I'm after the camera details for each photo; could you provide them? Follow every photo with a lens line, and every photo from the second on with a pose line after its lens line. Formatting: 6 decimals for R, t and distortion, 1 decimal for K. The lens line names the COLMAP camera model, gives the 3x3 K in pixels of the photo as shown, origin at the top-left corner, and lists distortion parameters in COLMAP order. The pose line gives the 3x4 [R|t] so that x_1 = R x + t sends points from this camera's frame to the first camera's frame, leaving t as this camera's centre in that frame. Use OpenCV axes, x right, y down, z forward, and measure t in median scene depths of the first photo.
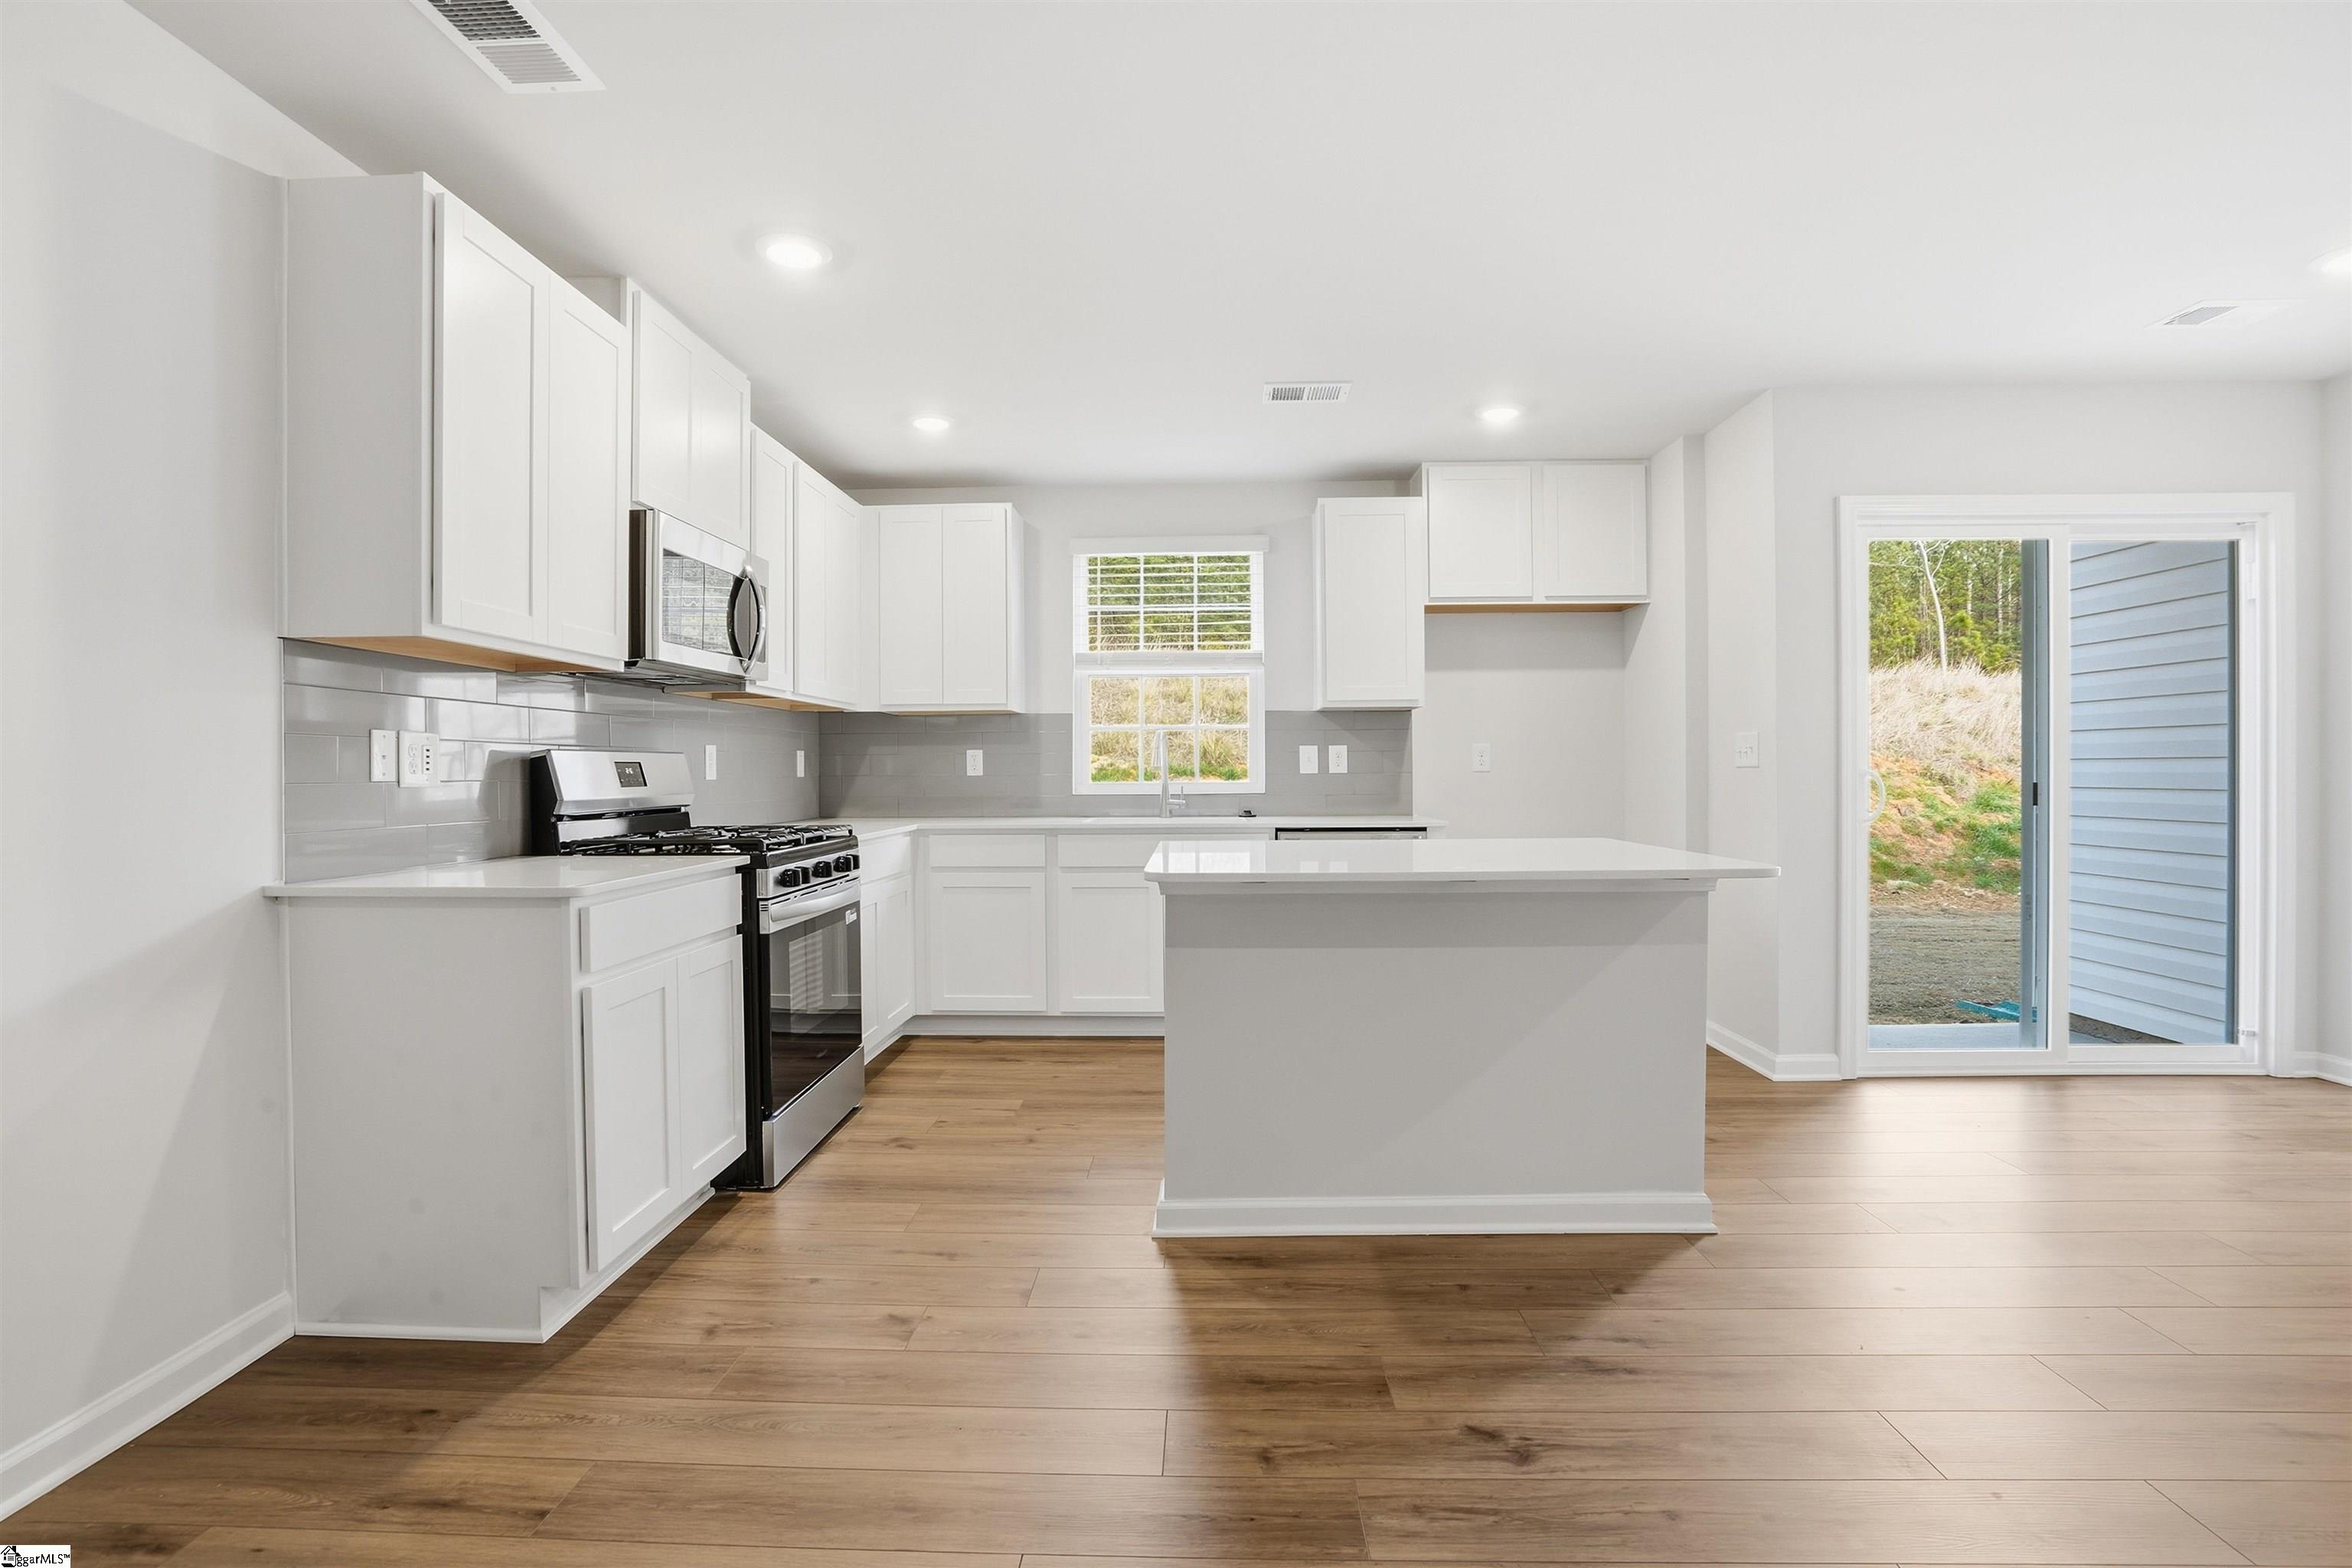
lens RADIAL K [[1094.6, 0, 1176.0], [0, 1094.6, 784.0], [0, 0, 1]] dist [-0.063244, 0.023285]
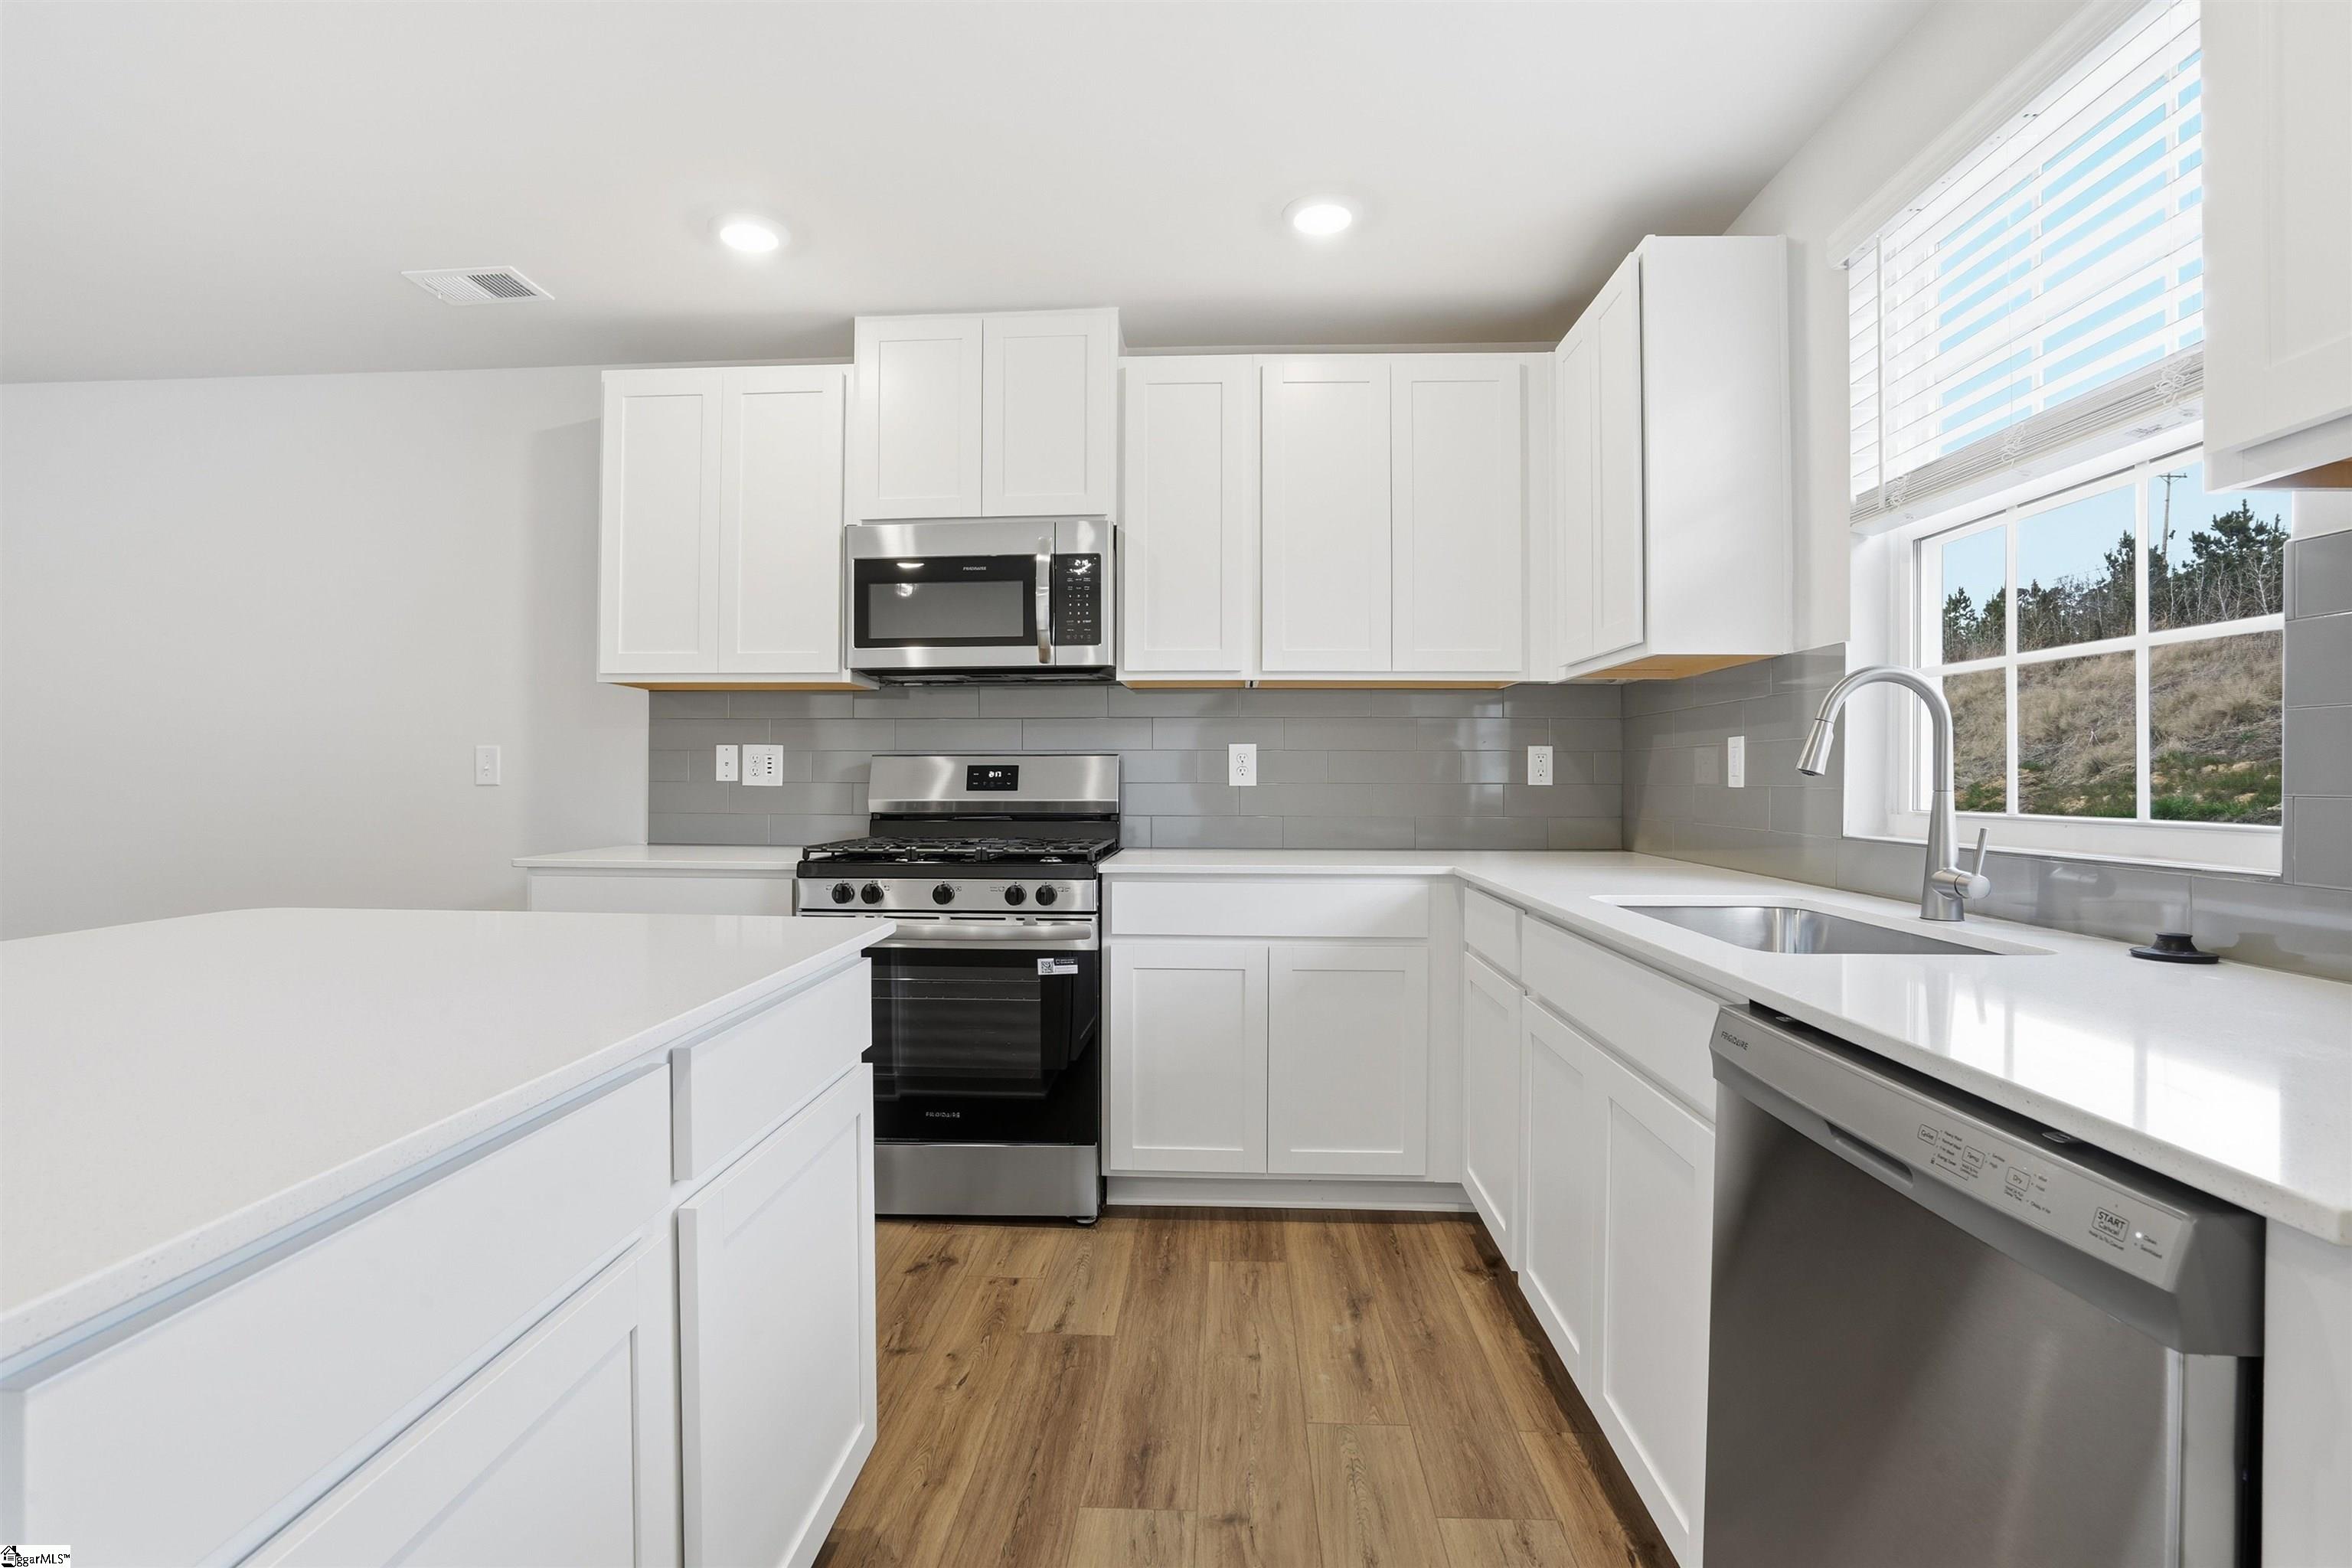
lens RADIAL K [[1091.4, 0, 1170.4], [0, 1091.4, 774.4], [0, 0, 1]] dist [-0.063458, 0.022208]
pose [[-0.018206, 0.000192, -0.999834, 0.462058], [-0.015589, 0.999878, 0.000476, -0.014244], [0.999713, 0.015595, -0.018201, 1.090949]]
